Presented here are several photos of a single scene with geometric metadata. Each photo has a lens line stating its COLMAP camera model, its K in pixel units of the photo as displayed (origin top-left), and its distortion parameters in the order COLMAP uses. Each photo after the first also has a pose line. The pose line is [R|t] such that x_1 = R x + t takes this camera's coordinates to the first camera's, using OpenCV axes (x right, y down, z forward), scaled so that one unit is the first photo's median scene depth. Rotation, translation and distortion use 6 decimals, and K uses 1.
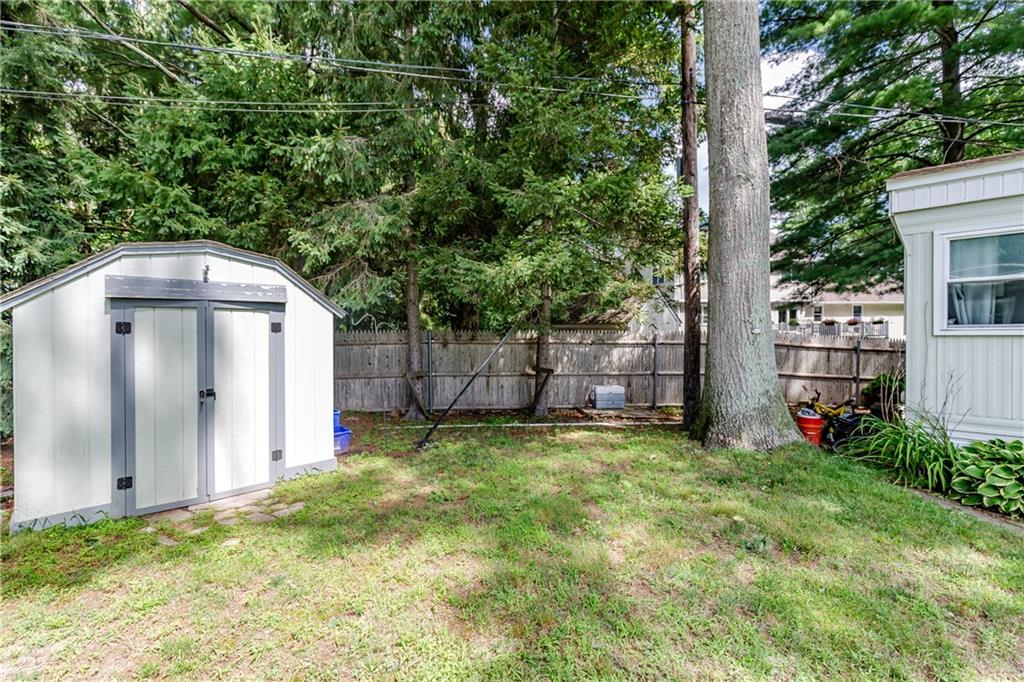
lens RADIAL K [[459.5, 0, 519.5], [0, 459.5, 339.9], [0, 0, 1]] dist [0.006425, -0.002049]
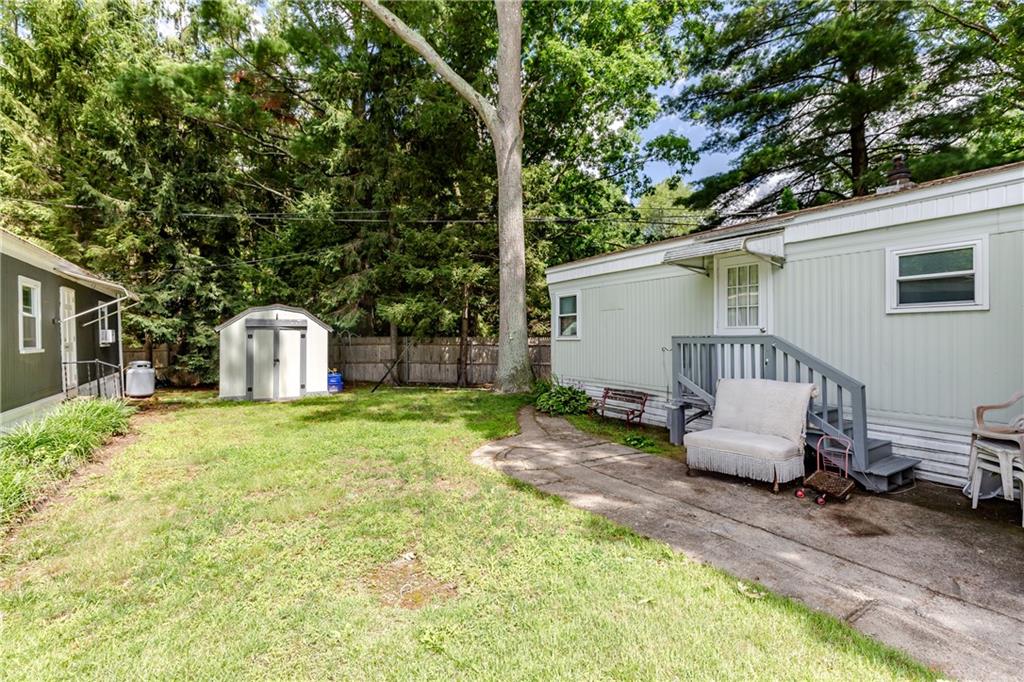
lens RADIAL K [[459.5, 0, 515.5], [0, 459.5, 338.6], [0, 0, 1]] dist [0.006425, -0.002049]
pose [[0.969235, 0.001905, -0.246132, 1.375060], [-0.005924, 0.999861, -0.015586, 0.021726], [0.246068, 0.016564, 0.969111, -1.306336]]
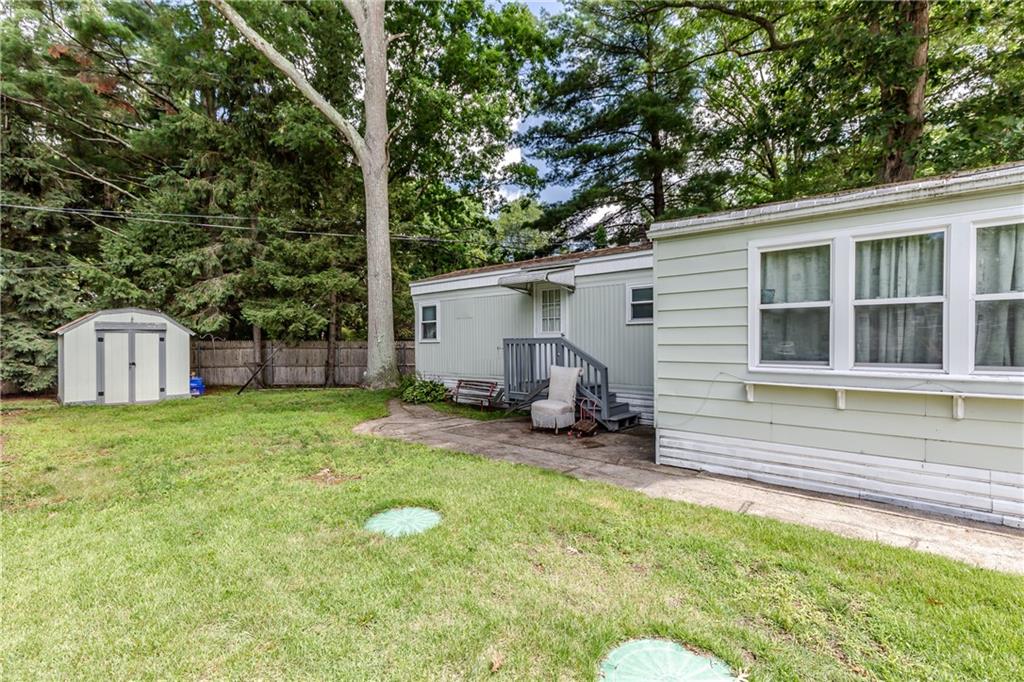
lens RADIAL K [[459.5, 0, 515.5], [0, 459.5, 350.2], [0, 0, 1]] dist [0.006425, -0.002049]
pose [[0.999110, -0.001106, 0.042176, 1.467346], [0.001188, 0.999997, -0.001909, 0.044436], [-0.042174, 0.001958, 0.999108, -1.814245]]
